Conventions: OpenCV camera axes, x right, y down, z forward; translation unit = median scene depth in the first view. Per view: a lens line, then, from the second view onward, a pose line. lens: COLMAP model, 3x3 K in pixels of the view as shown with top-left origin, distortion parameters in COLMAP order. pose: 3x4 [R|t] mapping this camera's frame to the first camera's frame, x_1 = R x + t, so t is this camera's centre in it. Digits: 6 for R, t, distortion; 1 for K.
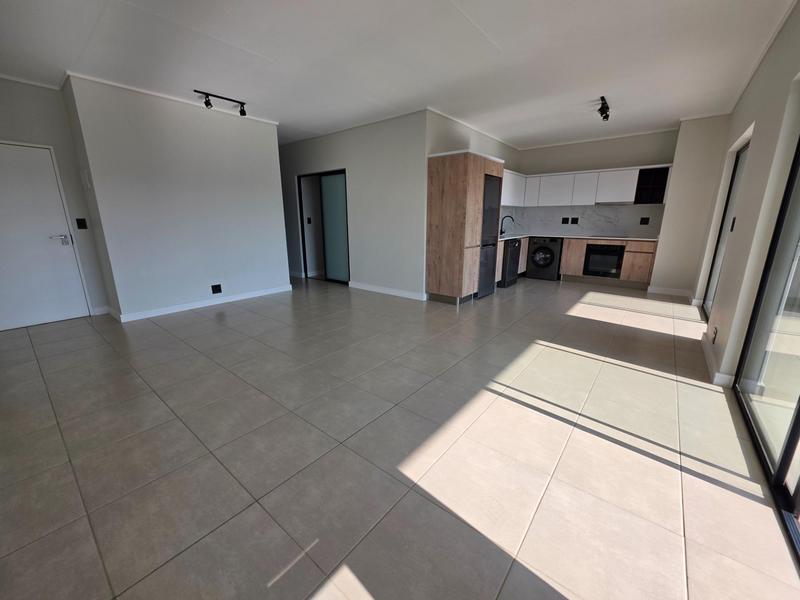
lens RADIAL K [[322.7, 0, 397.4], [0, 322.7, 298.5], [0, 0, 1]] dist [-0.000866, -0.000372]
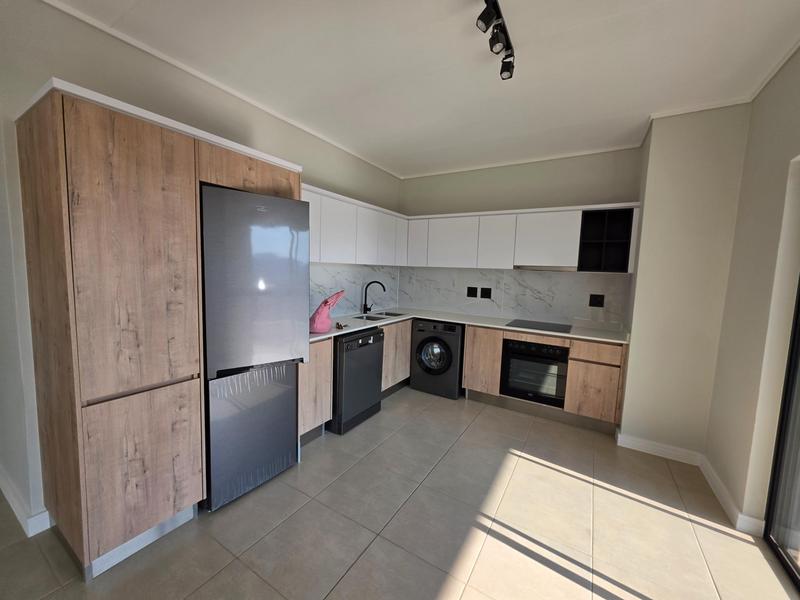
lens RADIAL K [[322.7, 0, 397.4], [0, 322.7, 298.5], [0, 0, 1]] dist [-0.000866, -0.000372]
pose [[0.990161, 0.022803, 0.138064, 0.342146], [-0.002132, 0.988978, -0.148049, -0.158988], [-0.139919, 0.146298, 0.979296, 0.494368]]
